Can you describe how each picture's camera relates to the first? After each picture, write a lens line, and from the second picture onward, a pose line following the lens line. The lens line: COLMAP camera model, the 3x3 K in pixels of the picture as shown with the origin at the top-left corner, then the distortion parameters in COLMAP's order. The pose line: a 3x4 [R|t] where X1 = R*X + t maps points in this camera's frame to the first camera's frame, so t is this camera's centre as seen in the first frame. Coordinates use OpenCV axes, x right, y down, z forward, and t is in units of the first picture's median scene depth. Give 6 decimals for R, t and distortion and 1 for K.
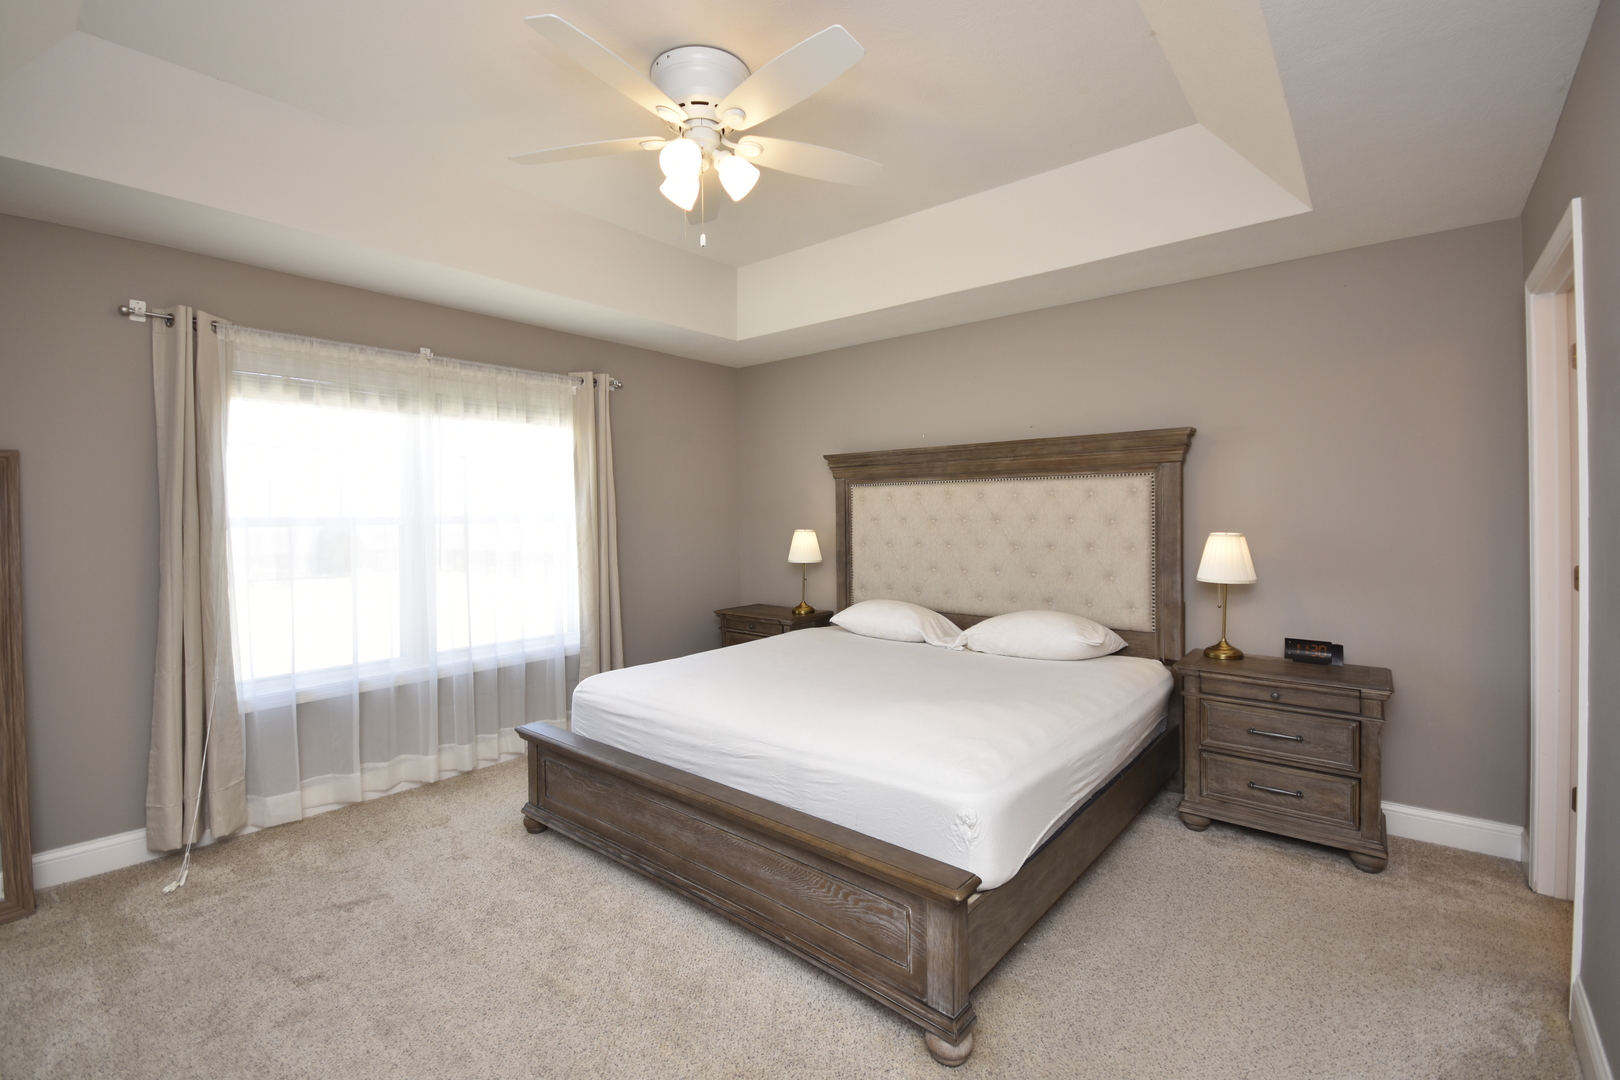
lens RADIAL K [[710.6, 0, 802.2], [0, 710.6, 516.1], [0, 0, 1]] dist [0.000419, -0.000878]
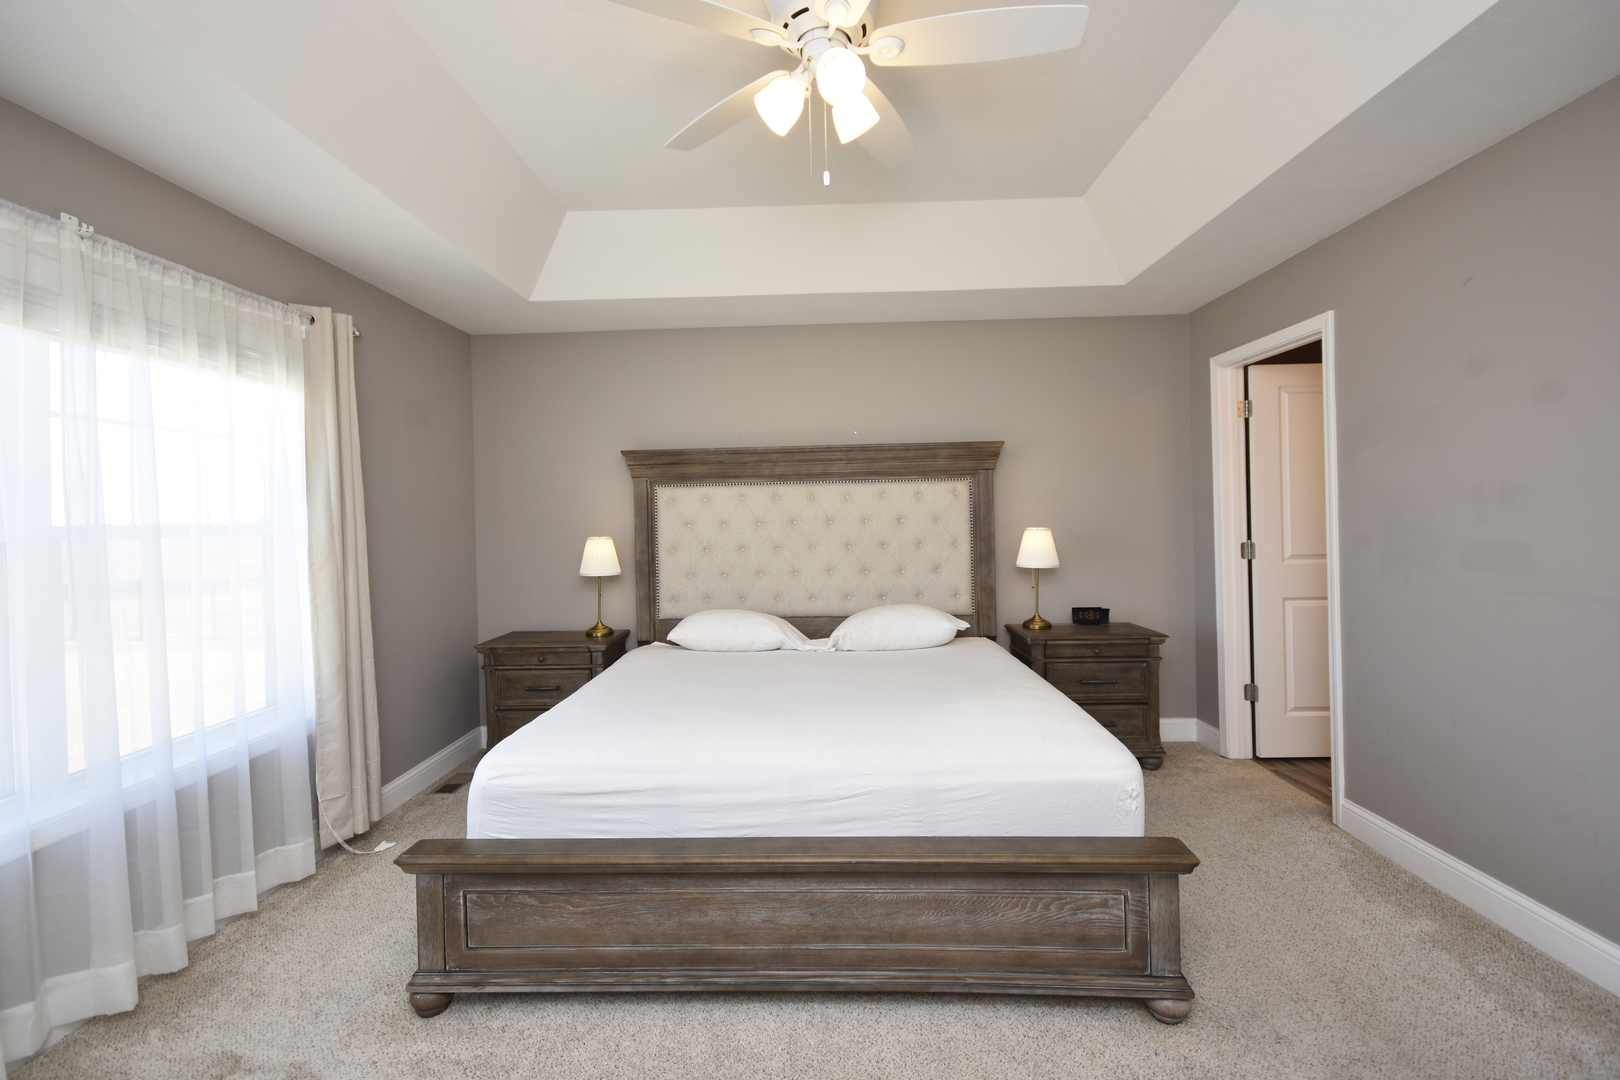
lens RADIAL K [[710.6, 0, 802.2], [0, 710.6, 516.1], [0, 0, 1]] dist [0.000419, -0.000878]
pose [[0.786086, -0.007953, 0.618066, -0.509959], [0.015785, 0.999849, -0.007210, 0.005984], [-0.617915, 0.015424, 0.786093, 0.284534]]
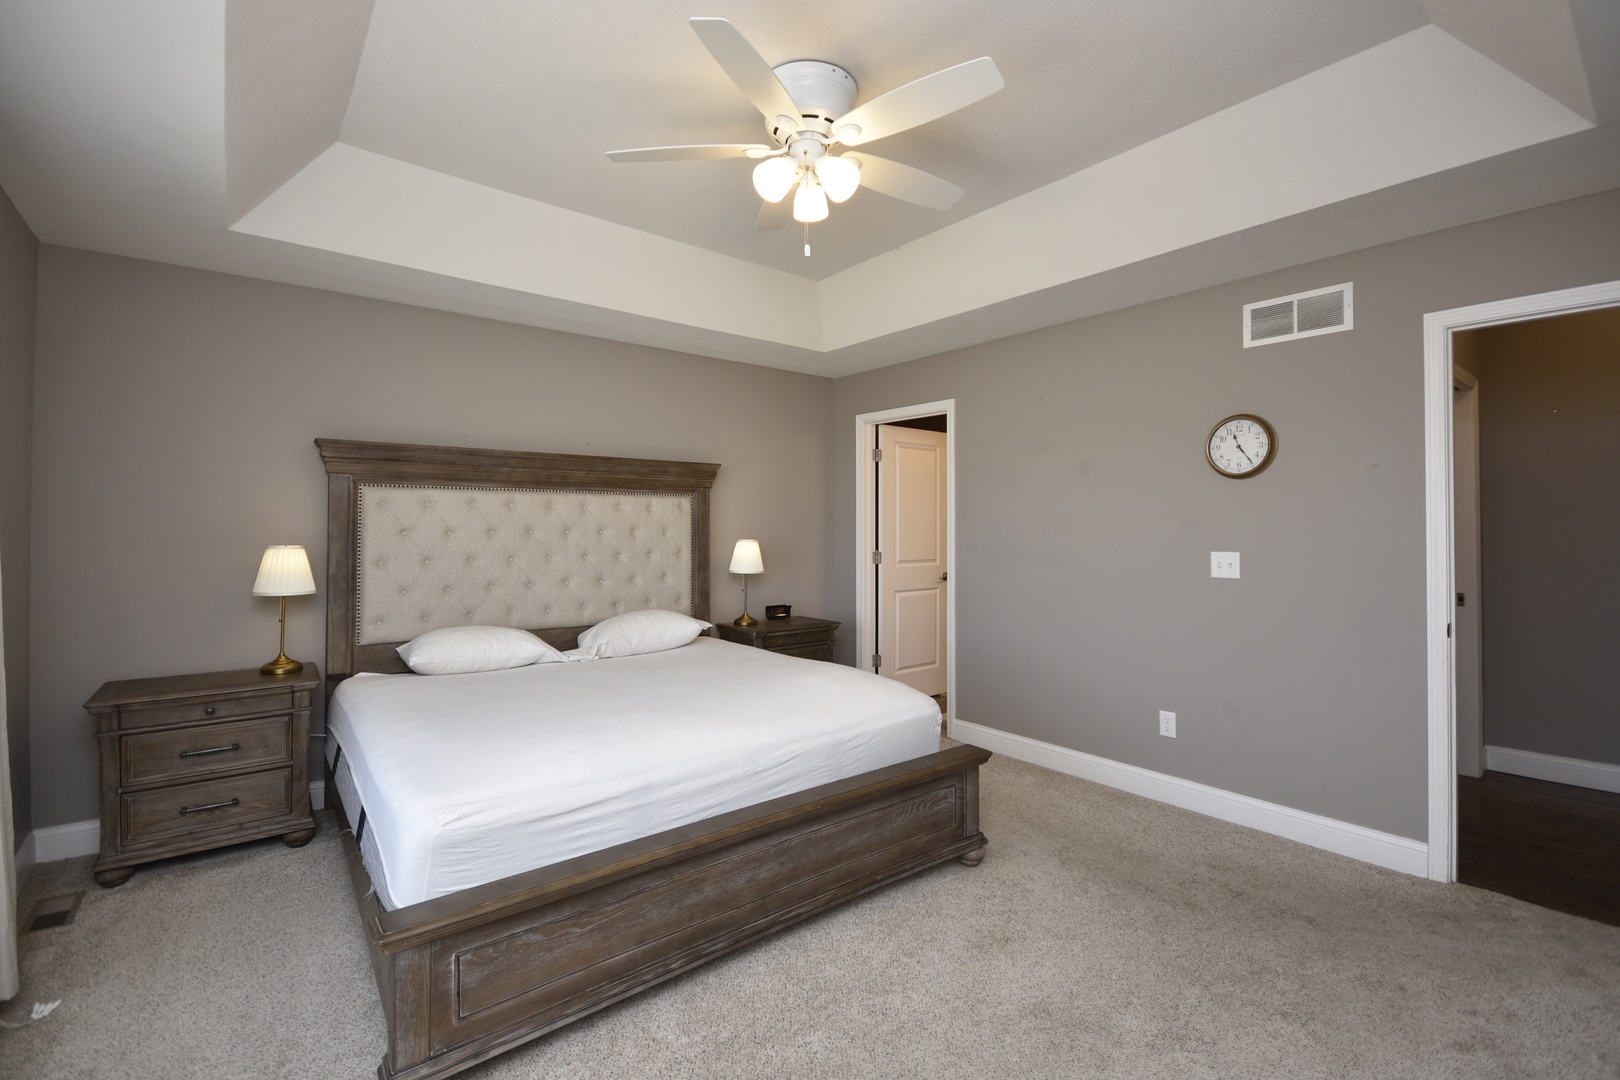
lens RADIAL K [[710.6, 0, 802.2], [0, 710.6, 516.1], [0, 0, 1]] dist [0.000419, -0.000878]
pose [[0.199890, 0.022074, 0.979570, -0.849097], [-0.001090, 0.999751, -0.022307, 0.008428], [-0.979818, 0.003391, 0.199865, 0.610019]]
